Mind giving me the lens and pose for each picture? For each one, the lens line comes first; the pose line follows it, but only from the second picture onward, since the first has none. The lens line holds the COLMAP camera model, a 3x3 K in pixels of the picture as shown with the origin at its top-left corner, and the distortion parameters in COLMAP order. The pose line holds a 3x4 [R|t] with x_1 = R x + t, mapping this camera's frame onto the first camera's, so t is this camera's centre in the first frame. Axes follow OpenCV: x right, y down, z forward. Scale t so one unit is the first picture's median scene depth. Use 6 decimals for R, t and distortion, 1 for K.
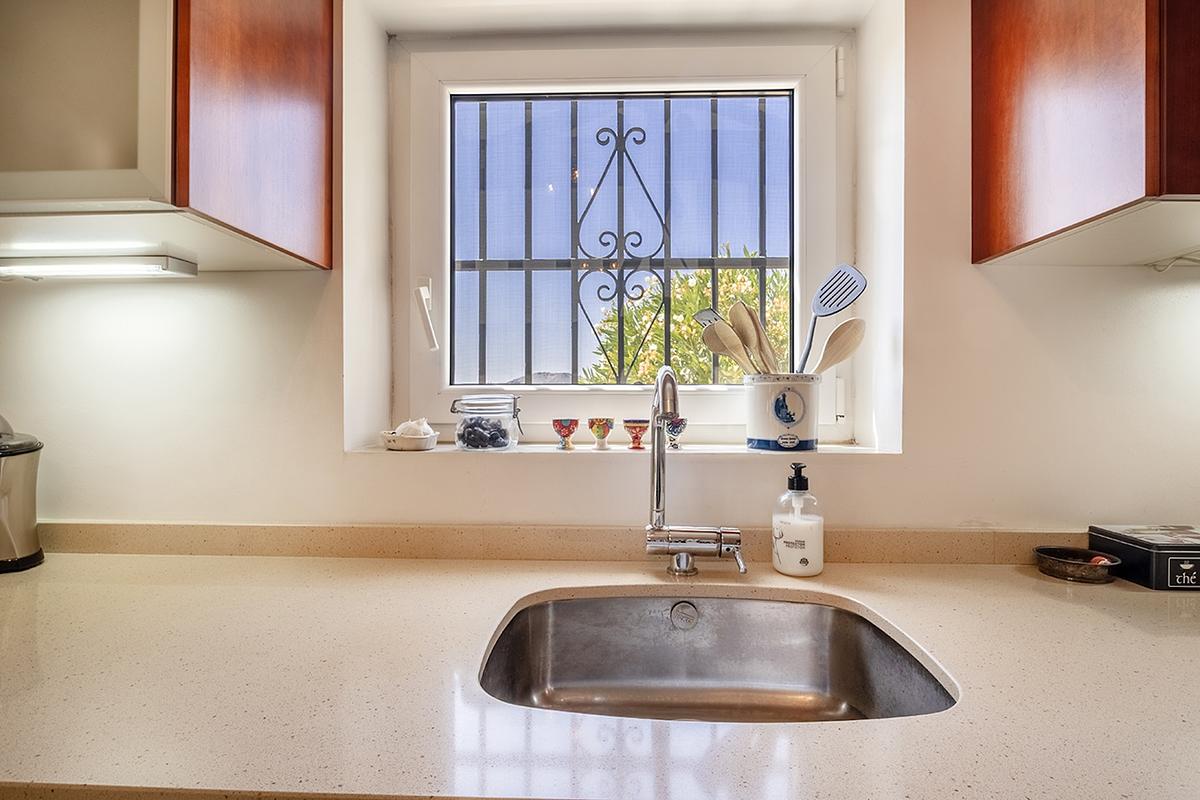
lens RADIAL K [[602.5, 0, 602.0], [0, 602.5, 394.0], [0, 0, 1]] dist [-0.008893, -0.000362]
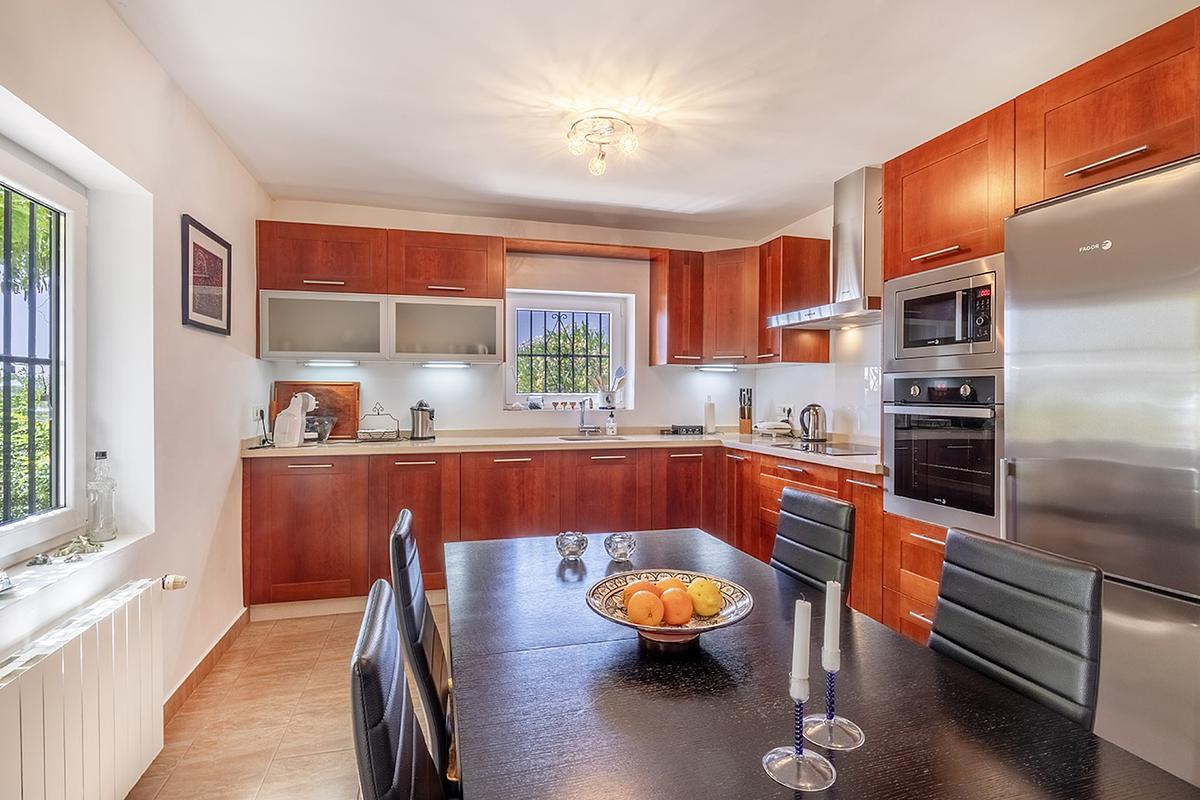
lens RADIAL K [[602.5, 0, 602.0], [0, 602.5, 394.0], [0, 0, 1]] dist [-0.008893, -0.000362]
pose [[0.951341, 0.000270, 0.308139, -0.980787], [-0.001563, 0.999991, 0.003951, -0.028530], [-0.308135, -0.004240, 0.951333, -2.829902]]
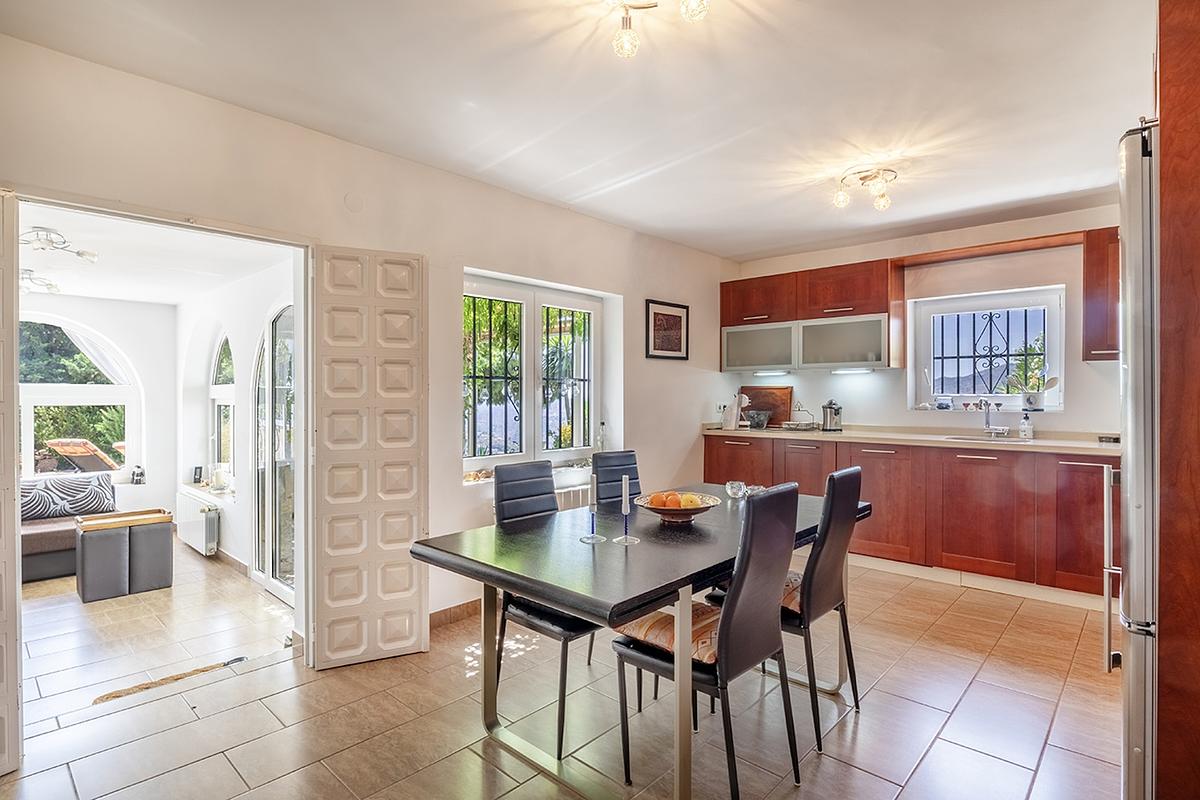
lens RADIAL K [[602.5, 0, 602.0], [0, 602.5, 394.0], [0, 0, 1]] dist [-0.008893, -0.000362]
pose [[0.760795, -0.000779, -0.648992, 0.688184], [0.002328, 0.999996, 0.001529, -0.030762], [0.648988, -0.002674, 0.760794, -3.612607]]
